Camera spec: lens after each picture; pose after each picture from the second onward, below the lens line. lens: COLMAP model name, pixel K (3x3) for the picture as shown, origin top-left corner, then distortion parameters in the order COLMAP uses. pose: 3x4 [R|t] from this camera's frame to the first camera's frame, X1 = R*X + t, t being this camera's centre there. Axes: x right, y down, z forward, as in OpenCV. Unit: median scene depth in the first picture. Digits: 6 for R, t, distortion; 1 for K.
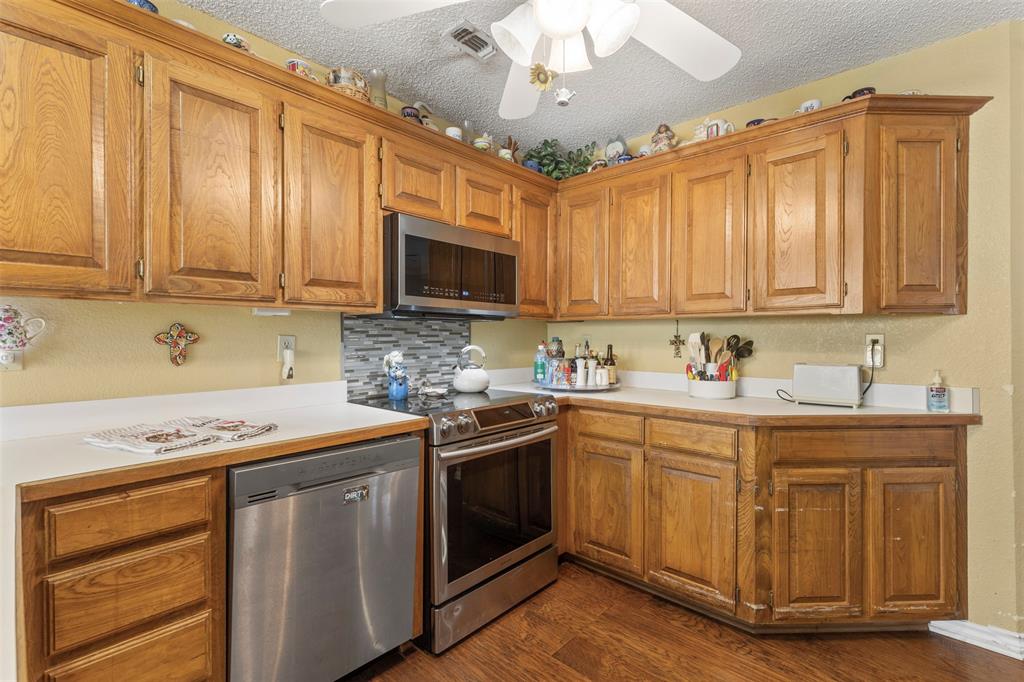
lens RADIAL K [[461.6, 0, 514.7], [0, 461.6, 337.6], [0, 0, 1]] dist [0.002256, 0.000019]
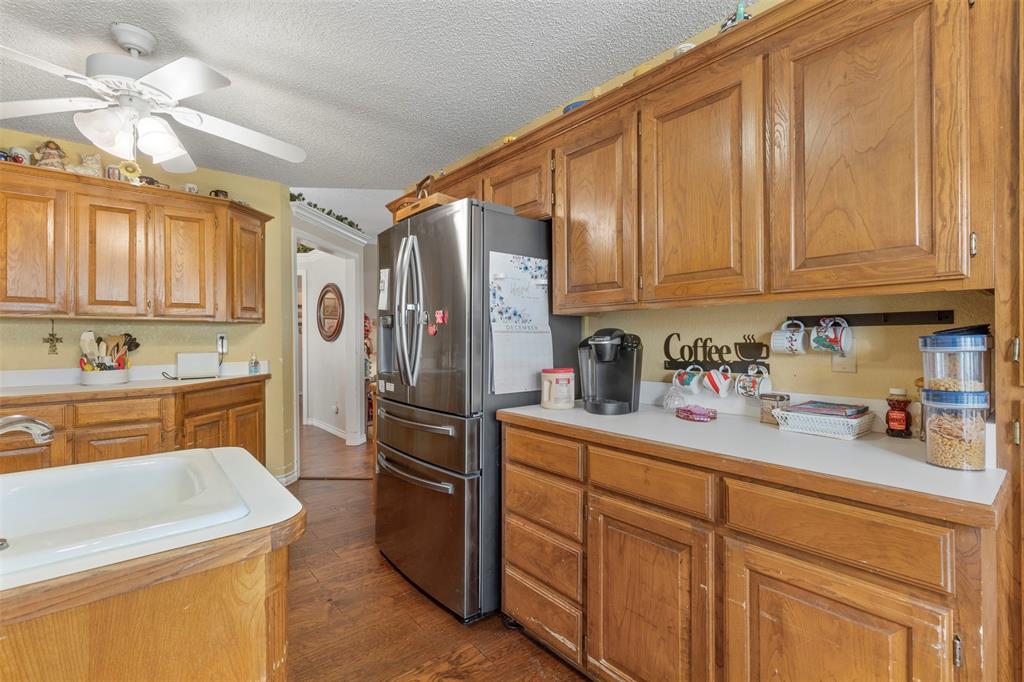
lens RADIAL K [[461.6, 0, 514.7], [0, 461.6, 337.6], [0, 0, 1]] dist [0.002256, 0.000019]
pose [[0.125517, -0.005231, 0.992078, -0.744457], [0.003414, 0.999982, 0.004841, 0.003448], [-0.992086, 0.002780, 0.125533, -0.265718]]
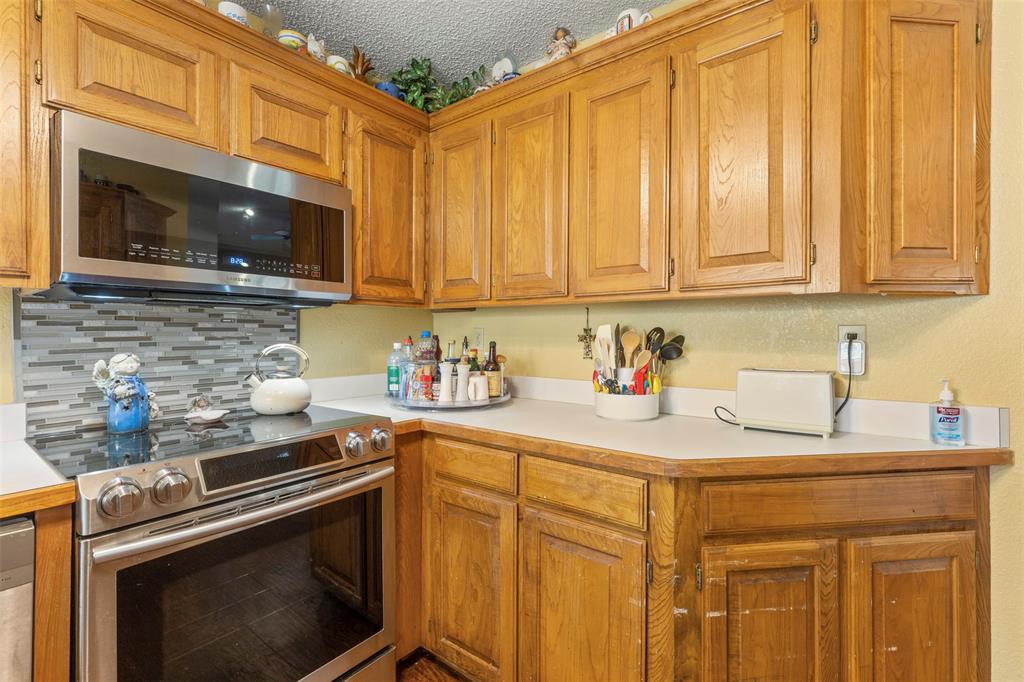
lens RADIAL K [[460.1, 0, 520.3], [0, 460.1, 332.7], [0, 0, 1]] dist [0.002584, 0.000180]
pose [[0.996446, -0.001553, 0.084225, 0.235307], [0.001537, 0.999999, 0.000256, 0.001835], [-0.084225, -0.000126, 0.996447, 0.363307]]
